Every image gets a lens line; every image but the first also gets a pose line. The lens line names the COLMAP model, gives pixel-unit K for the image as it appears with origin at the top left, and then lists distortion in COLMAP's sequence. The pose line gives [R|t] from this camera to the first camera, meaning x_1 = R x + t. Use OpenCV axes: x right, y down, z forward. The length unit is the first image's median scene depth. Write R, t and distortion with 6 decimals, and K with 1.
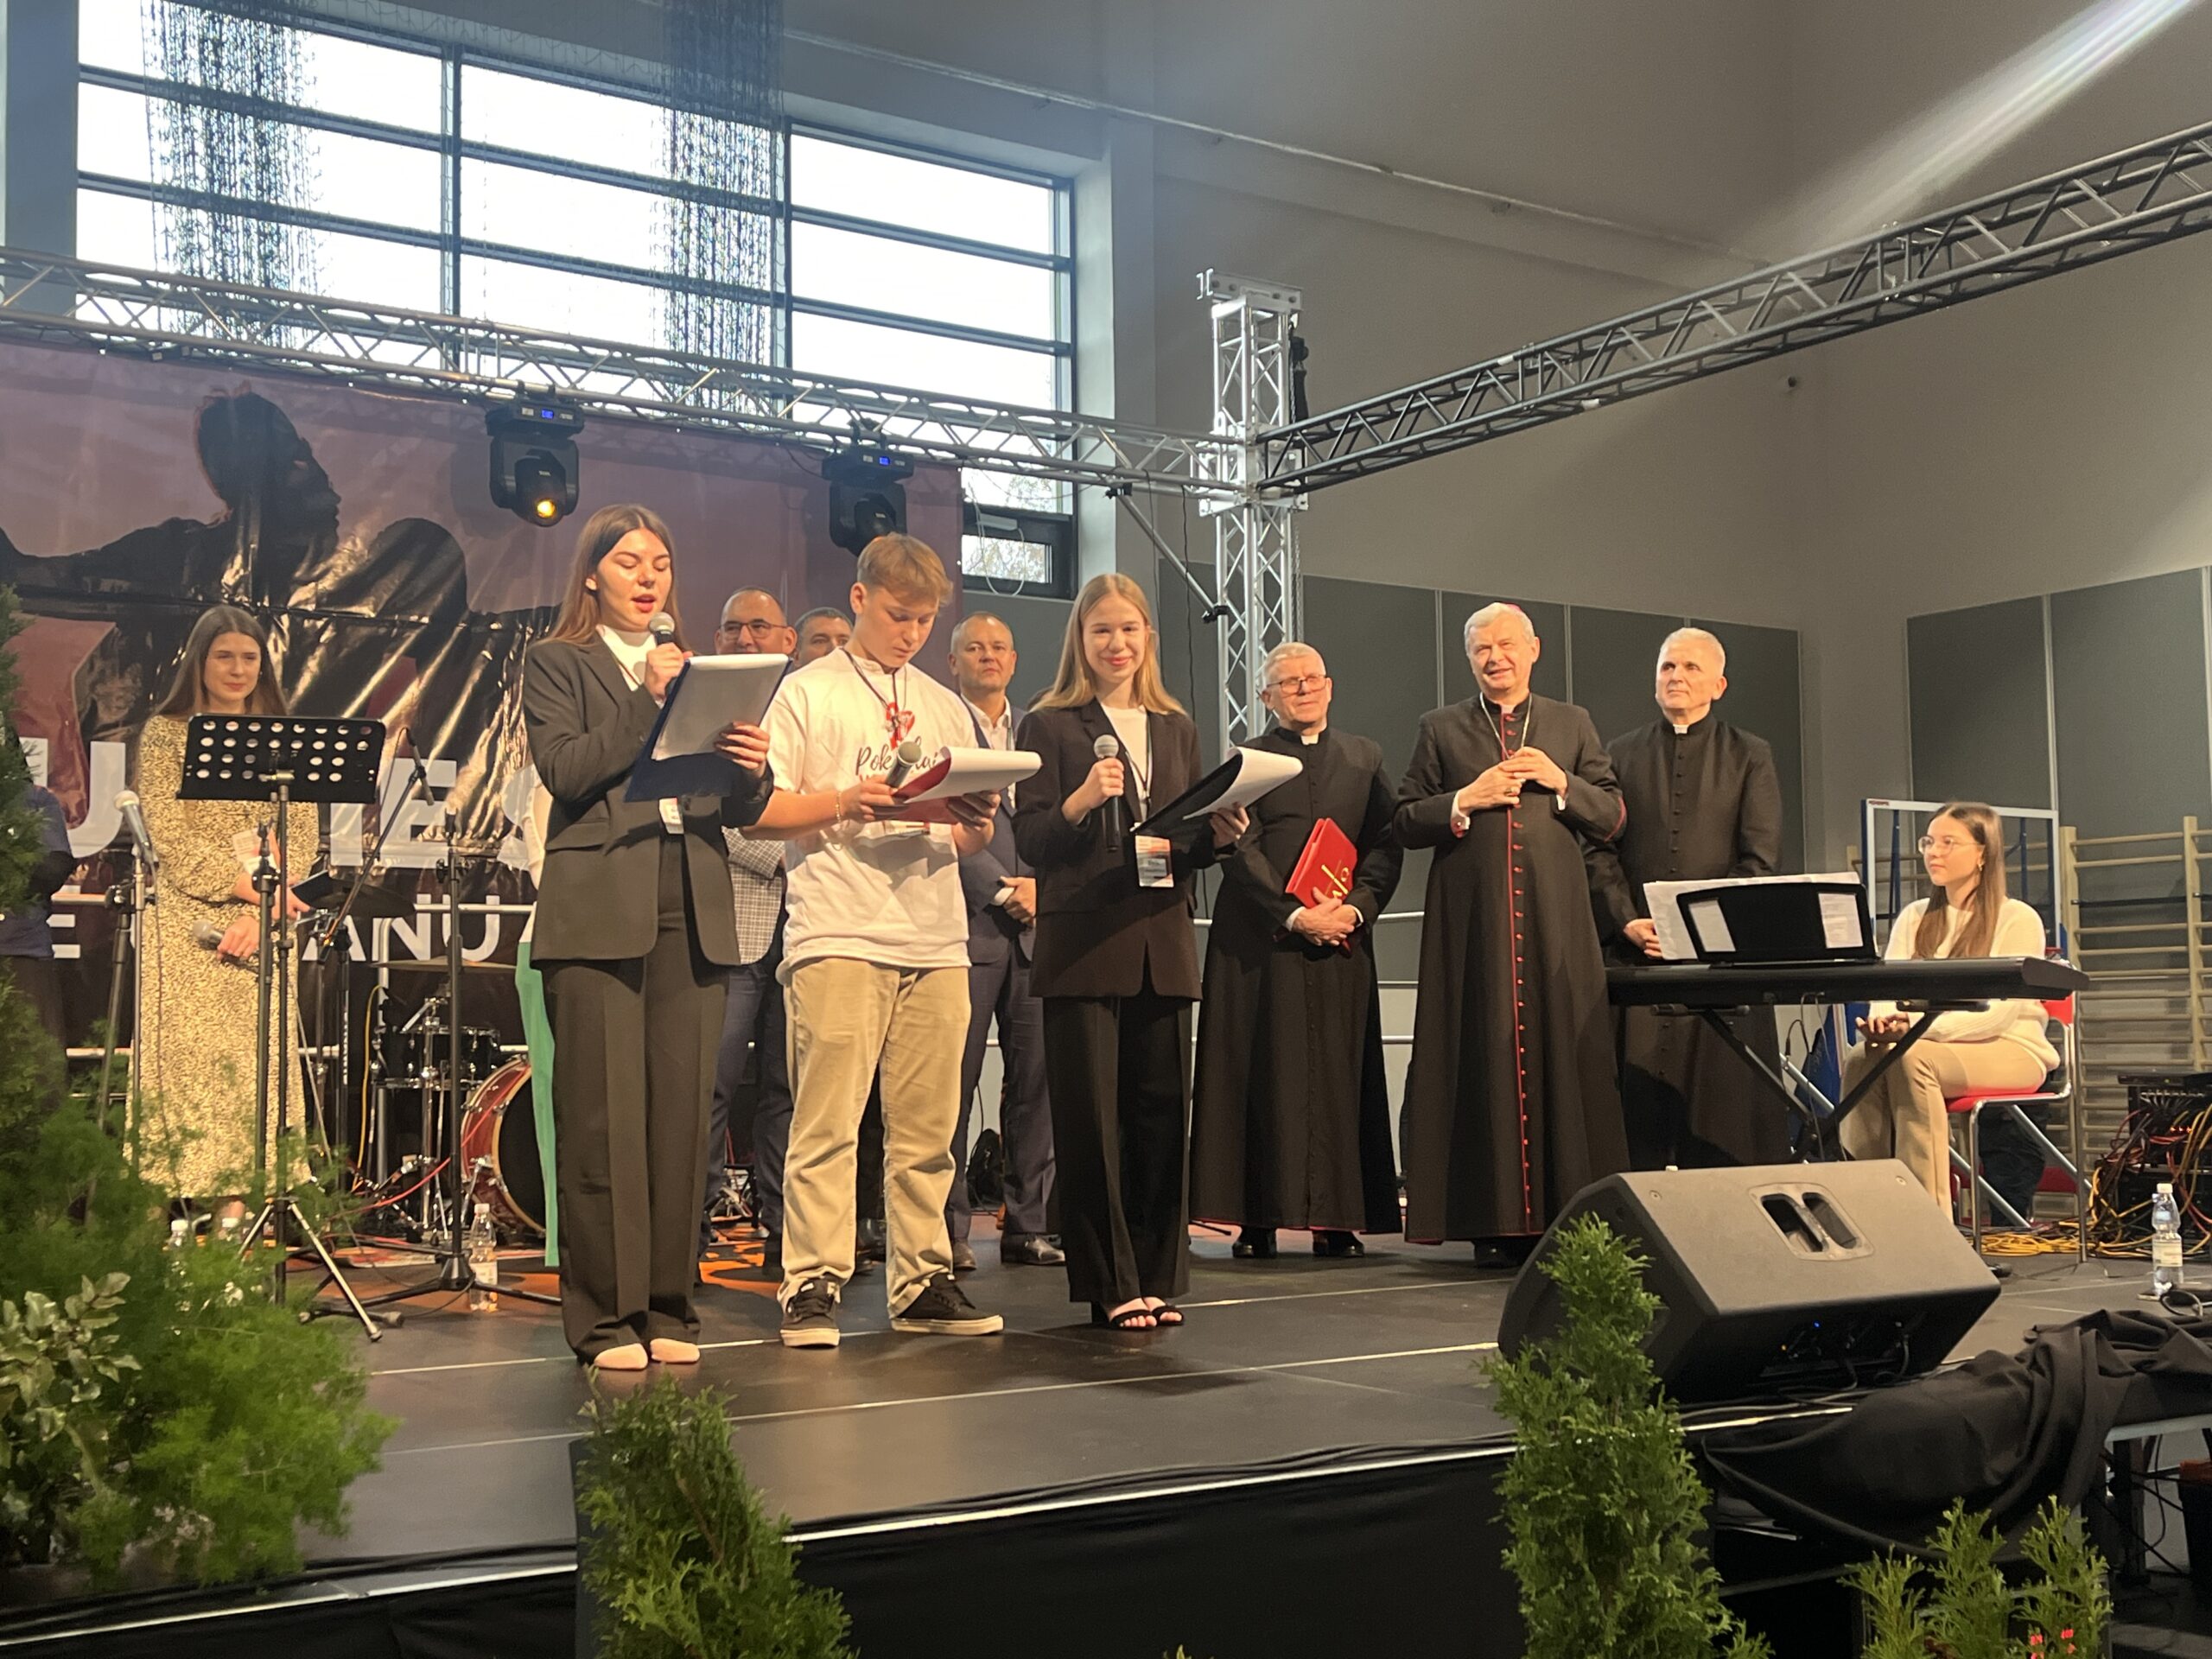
lens RADIAL K [[2563.8, 0, 1088.8], [0, 2563.8, 855.9], [0, 0, 1]] dist [0.010048, -0.013030]
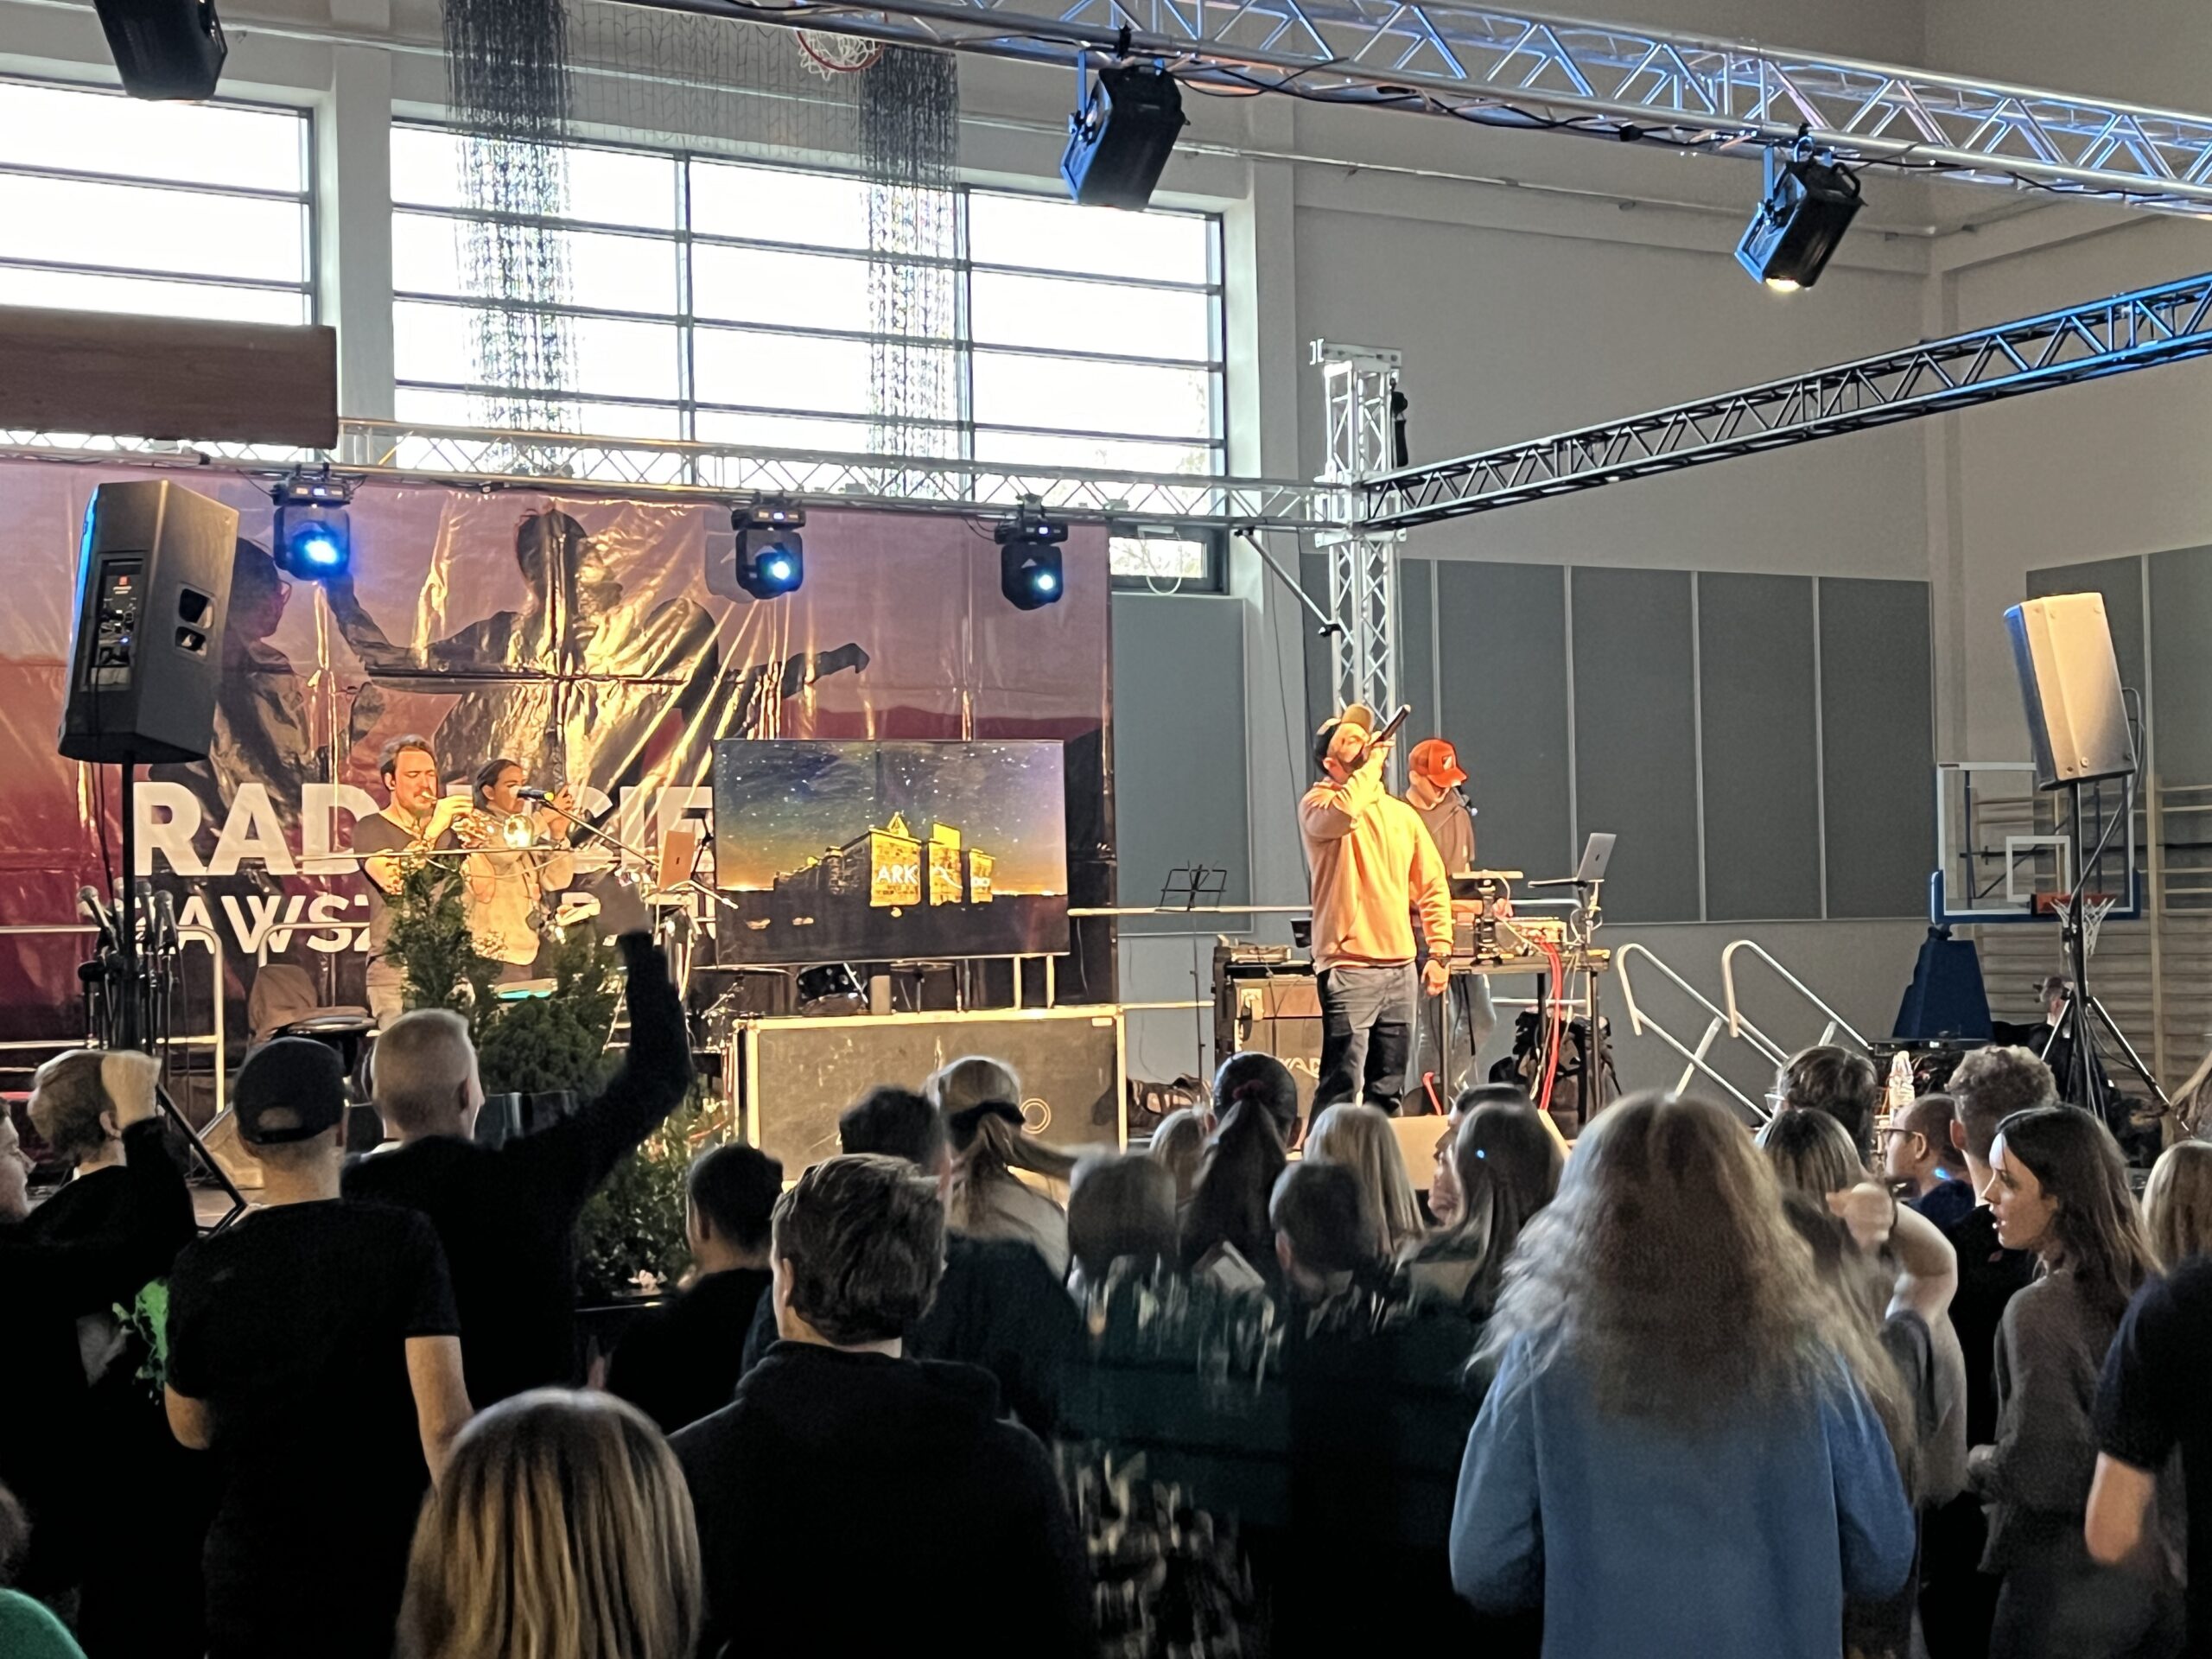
lens RADIAL K [[3088.3, 0, 1106.0], [0, 3088.3, 829.5], [0, 0, 1]] dist [0.072738, -0.128065]
pose [[0.996317, -0.010609, -0.085090, 0.082113], [0.014383, 0.998934, 0.043855, -0.081280], [0.084535, -0.044917, 0.995408, -0.533255]]
